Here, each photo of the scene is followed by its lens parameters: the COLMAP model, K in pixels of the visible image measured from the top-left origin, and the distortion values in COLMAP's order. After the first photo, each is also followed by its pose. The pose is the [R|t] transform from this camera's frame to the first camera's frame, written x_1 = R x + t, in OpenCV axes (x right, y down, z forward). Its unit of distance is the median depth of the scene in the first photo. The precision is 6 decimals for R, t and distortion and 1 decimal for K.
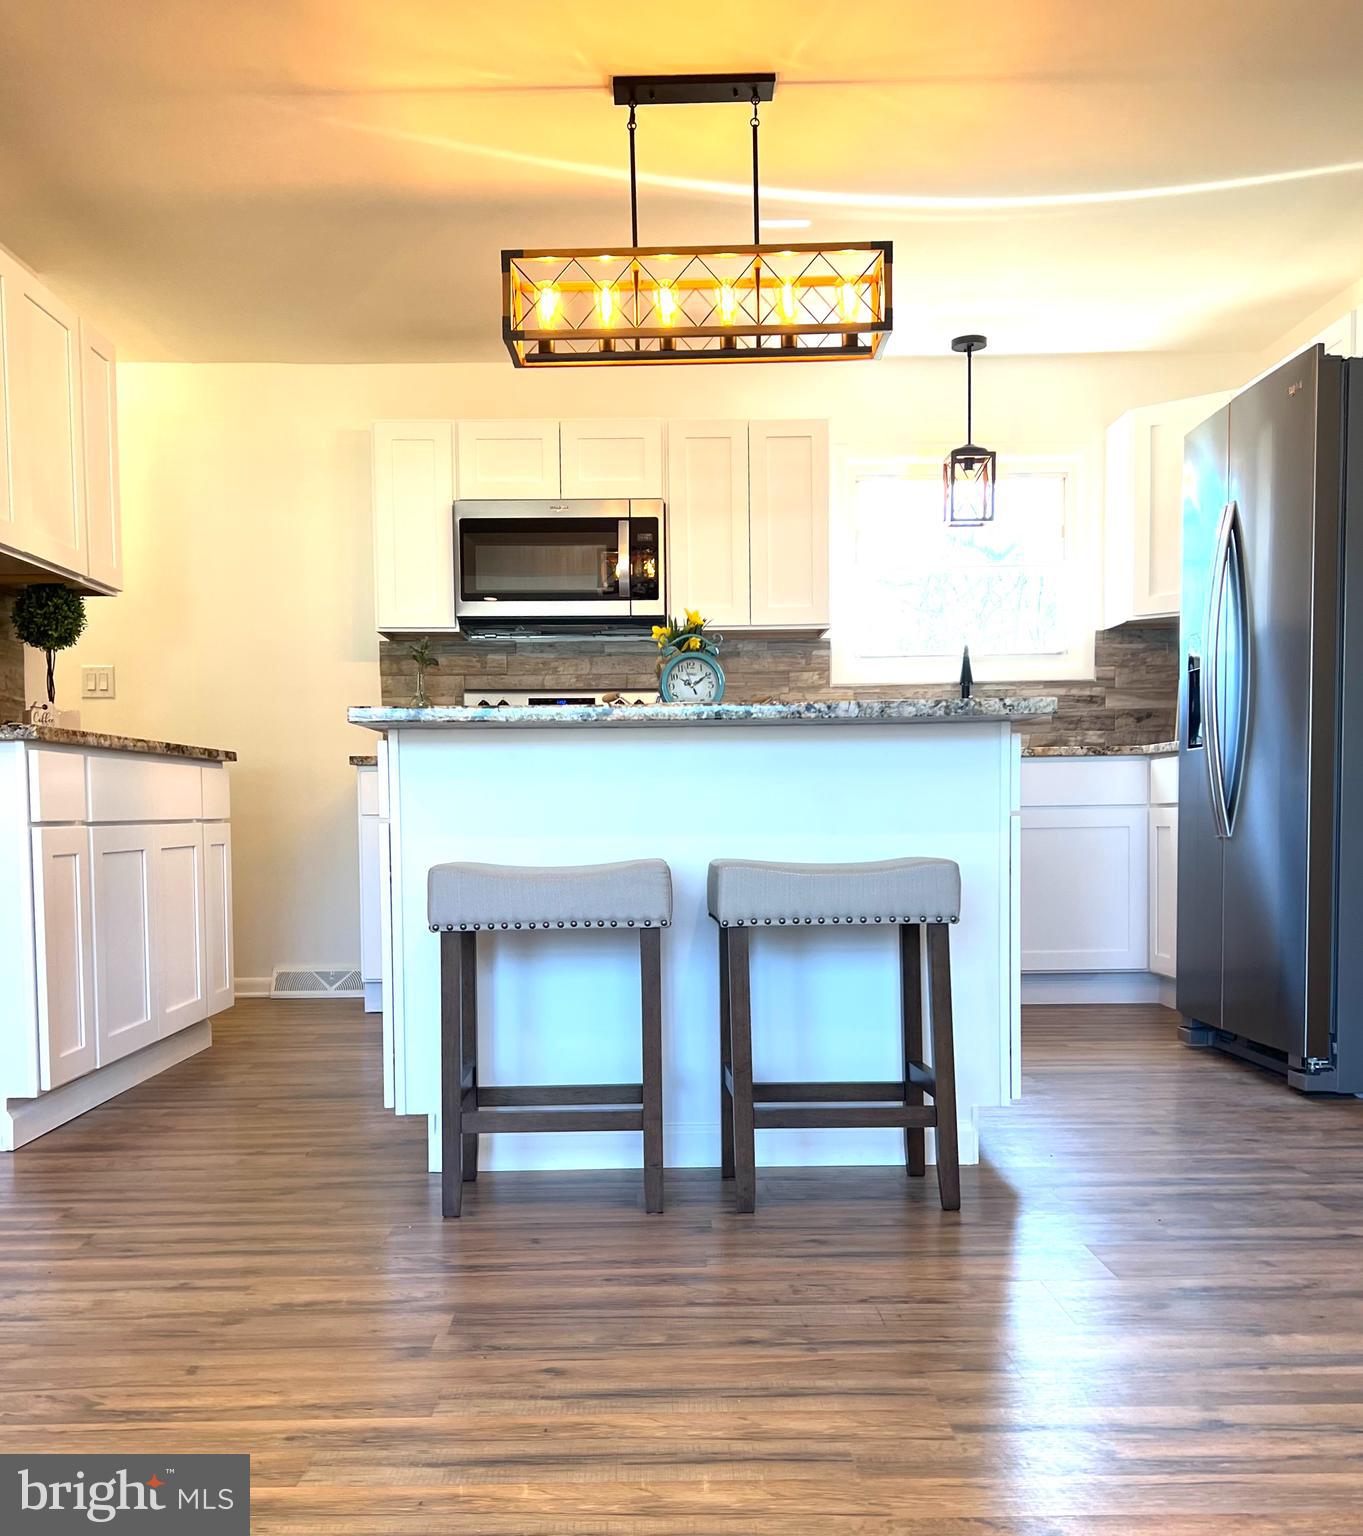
lens RADIAL K [[1582.8, 0, 691.3], [0, 1582.8, 907.6], [0, 0, 1]] dist [0.033616, 0.000000]
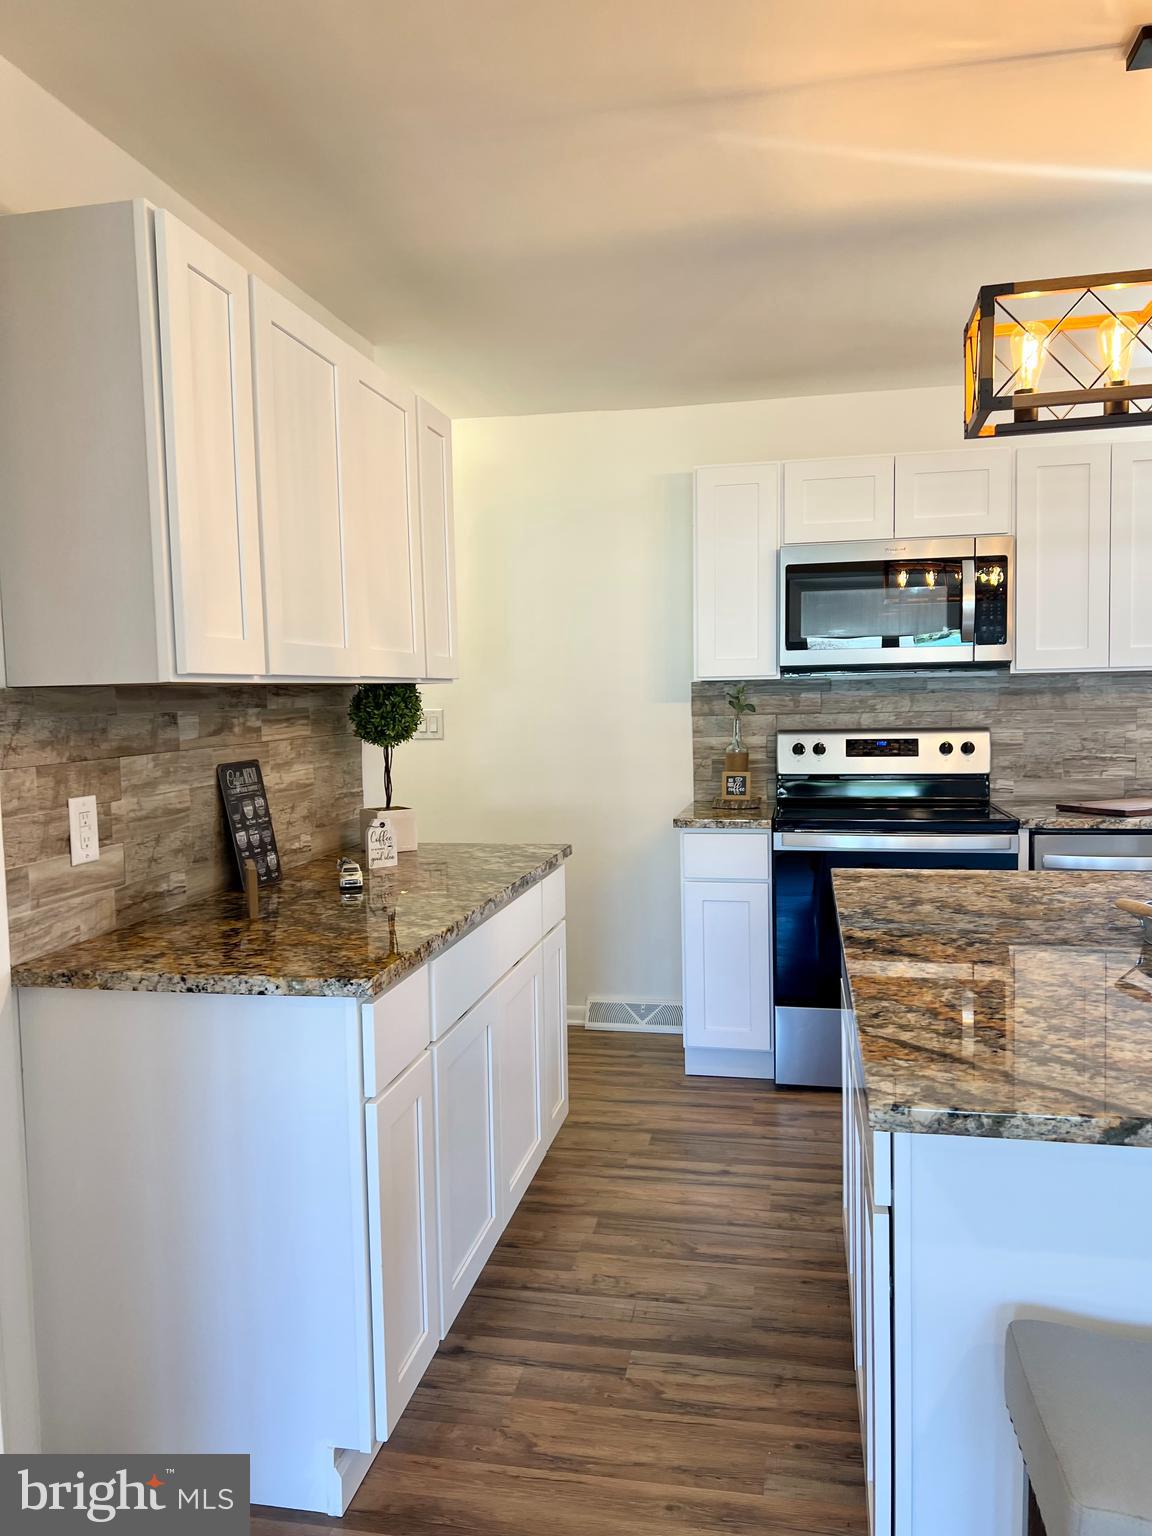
lens RADIAL K [[1146.7, 0, 562.6], [0, 1146.7, 782.2], [0, 0, 1]] dist [0.049789, -0.072072]
pose [[0.973764, 0.008184, -0.227412, -0.117613], [-0.001724, 0.999590, 0.028593, -0.133044], [0.227553, -0.027450, 0.973379, 0.290074]]
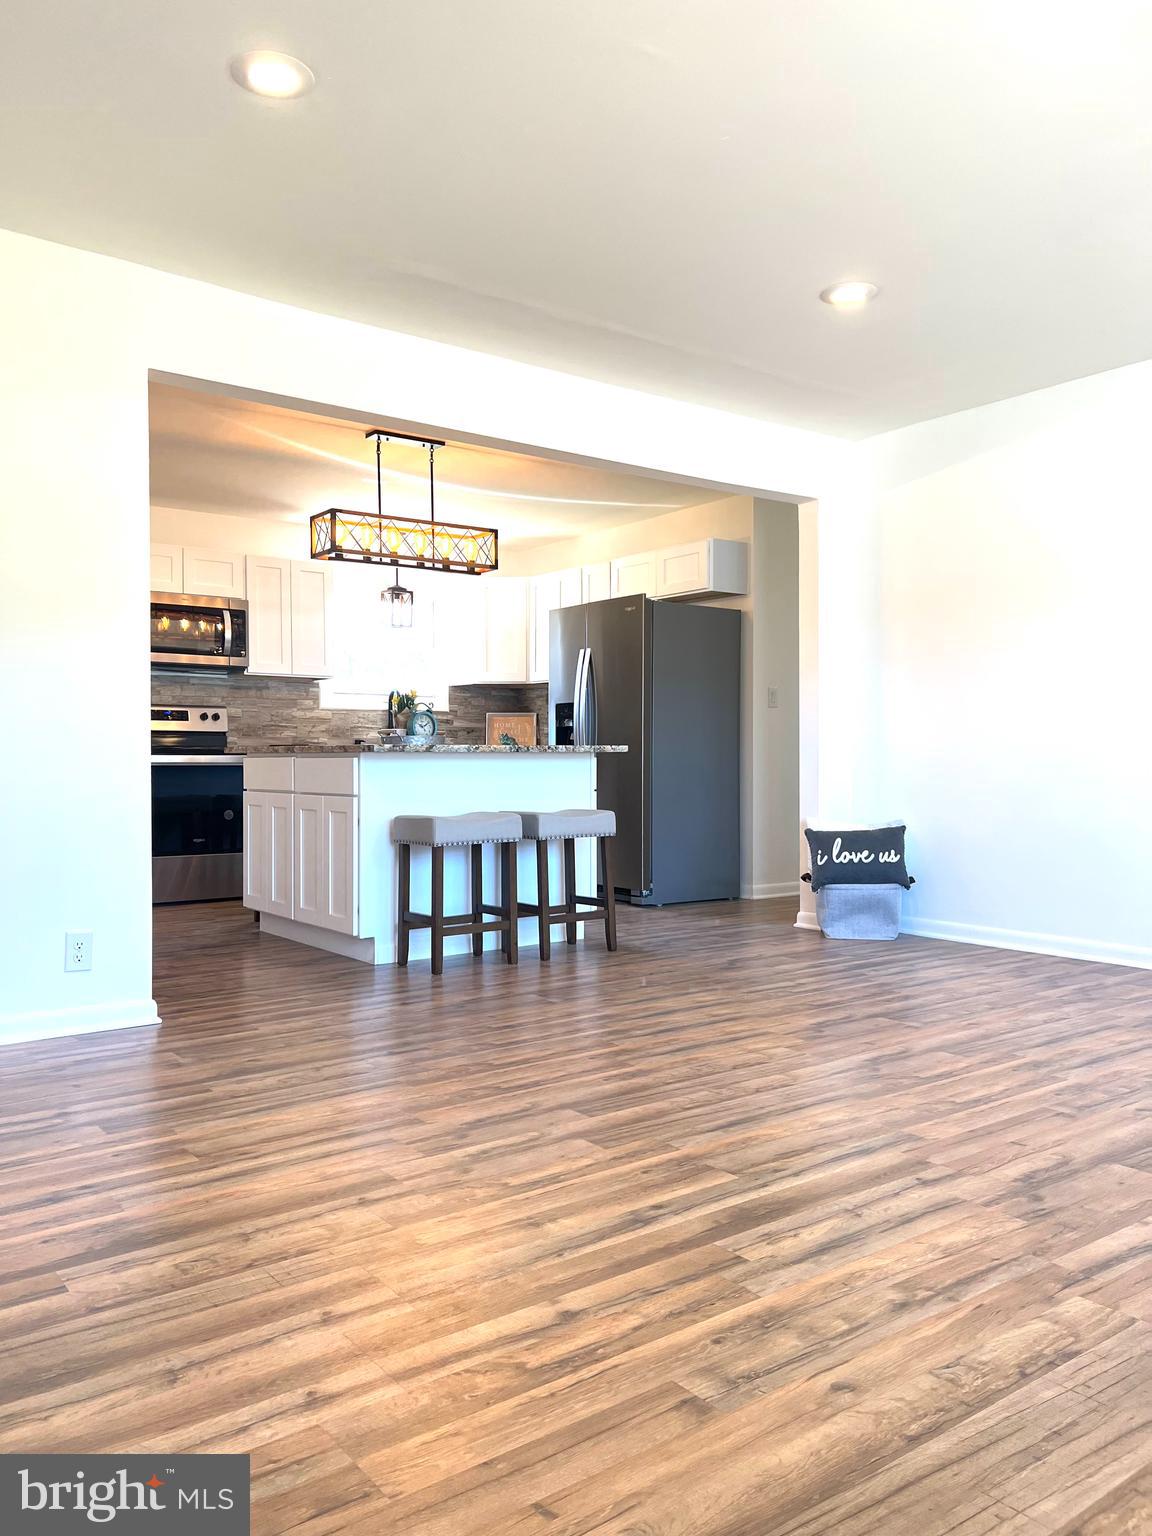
lens RADIAL K [[1146.7, 0, 585.1], [0, 1146.7, 775.4], [0, 0, 1]] dist [0.049789, -0.072072]
pose [[0.799839, 0.003669, 0.600203, -0.476248], [0.024851, 0.998921, -0.039223, -0.008327], [-0.599700, 0.046288, 0.798885, -0.214565]]
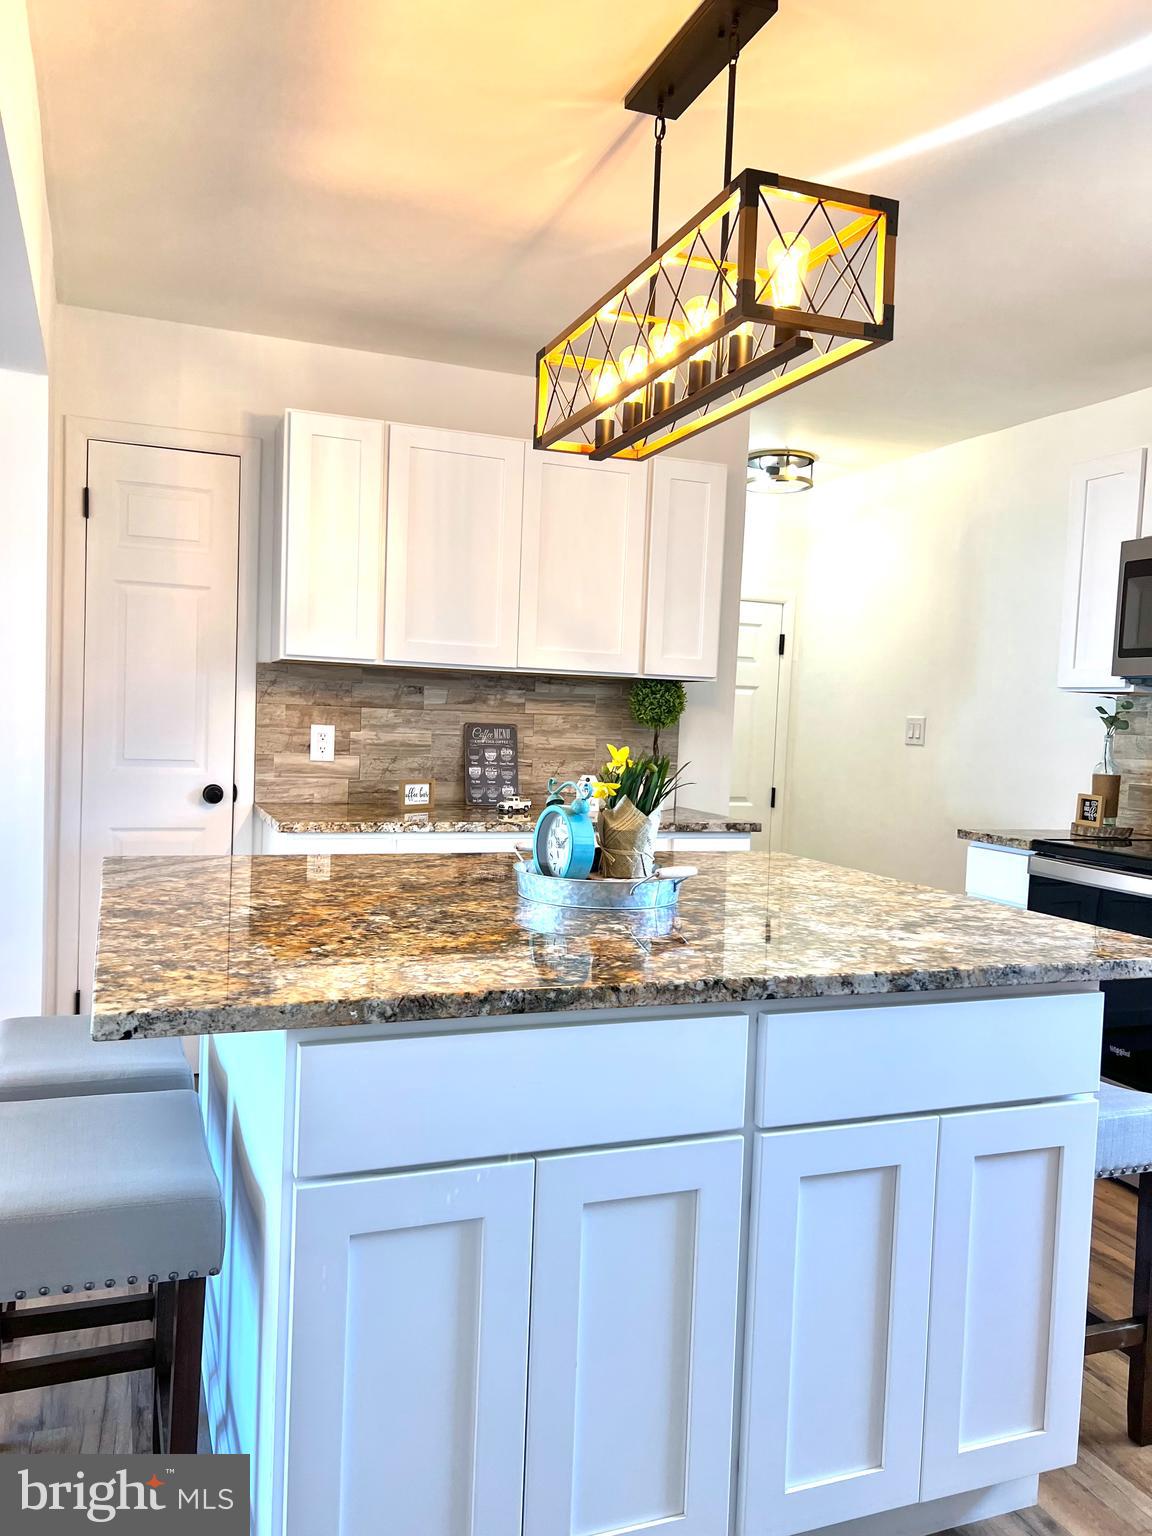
lens RADIAL K [[1146.7, 0, 581.2], [0, 1146.7, 779.4], [0, 0, 1]] dist [0.049789, -0.072072]
pose [[0.339656, 0.071678, -0.937815, 0.334077], [-0.092792, 0.994781, 0.042425, -0.128618], [0.935961, 0.072612, 0.344535, 0.522158]]
